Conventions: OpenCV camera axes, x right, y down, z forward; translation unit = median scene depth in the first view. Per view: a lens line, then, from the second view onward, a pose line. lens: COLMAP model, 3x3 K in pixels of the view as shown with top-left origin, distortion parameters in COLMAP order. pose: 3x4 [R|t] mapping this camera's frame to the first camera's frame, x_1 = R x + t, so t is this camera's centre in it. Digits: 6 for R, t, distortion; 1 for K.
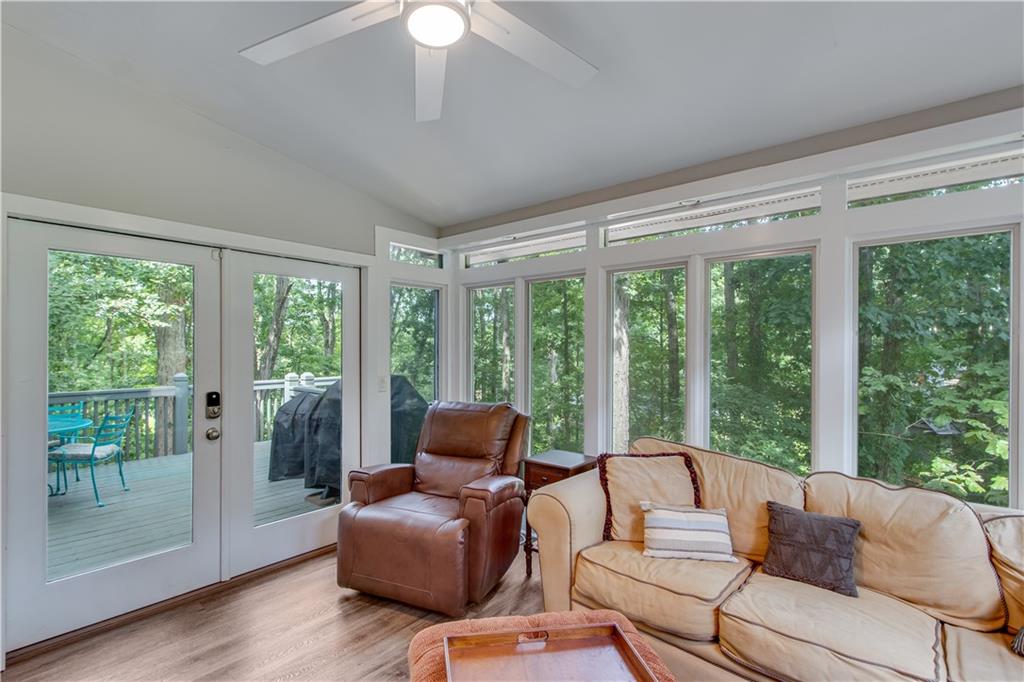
lens RADIAL K [[486.2, 0, 494.7], [0, 486.2, 342.9], [0, 0, 1]] dist [0.001492, 0.000100]
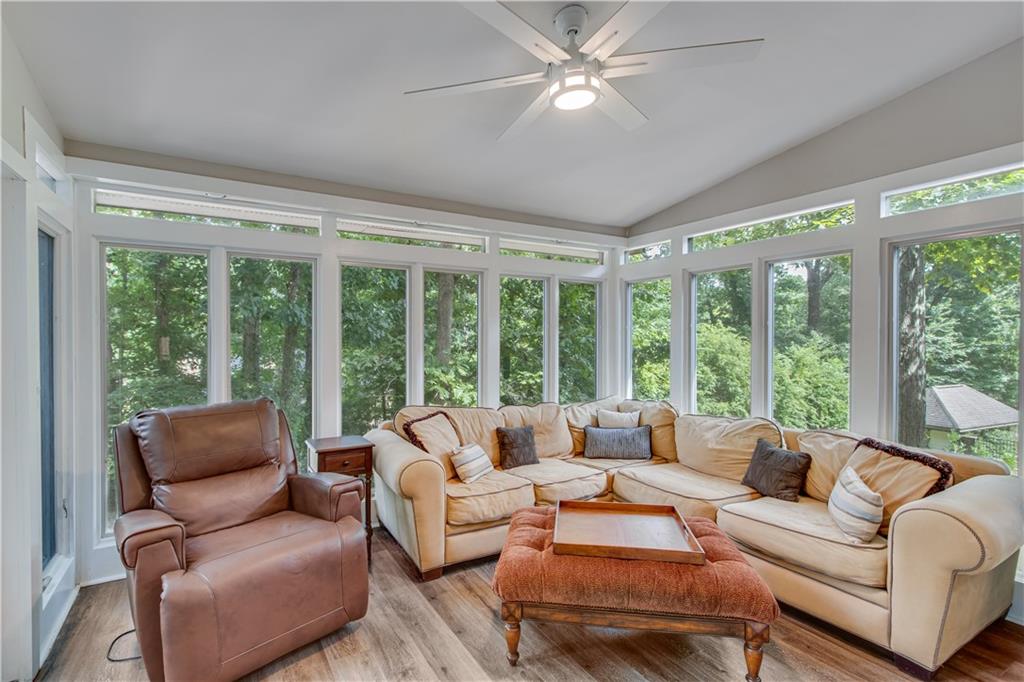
lens RADIAL K [[470.2, 0, 488.5], [0, 470.2, 346.2], [0, 0, 1]] dist [-0.001014, 0.000107]
pose [[0.318910, -0.011674, 0.947713, -0.811430], [0.002834, 0.999931, 0.011364, 0.033496], [-0.947781, -0.000938, 0.318921, 0.465238]]
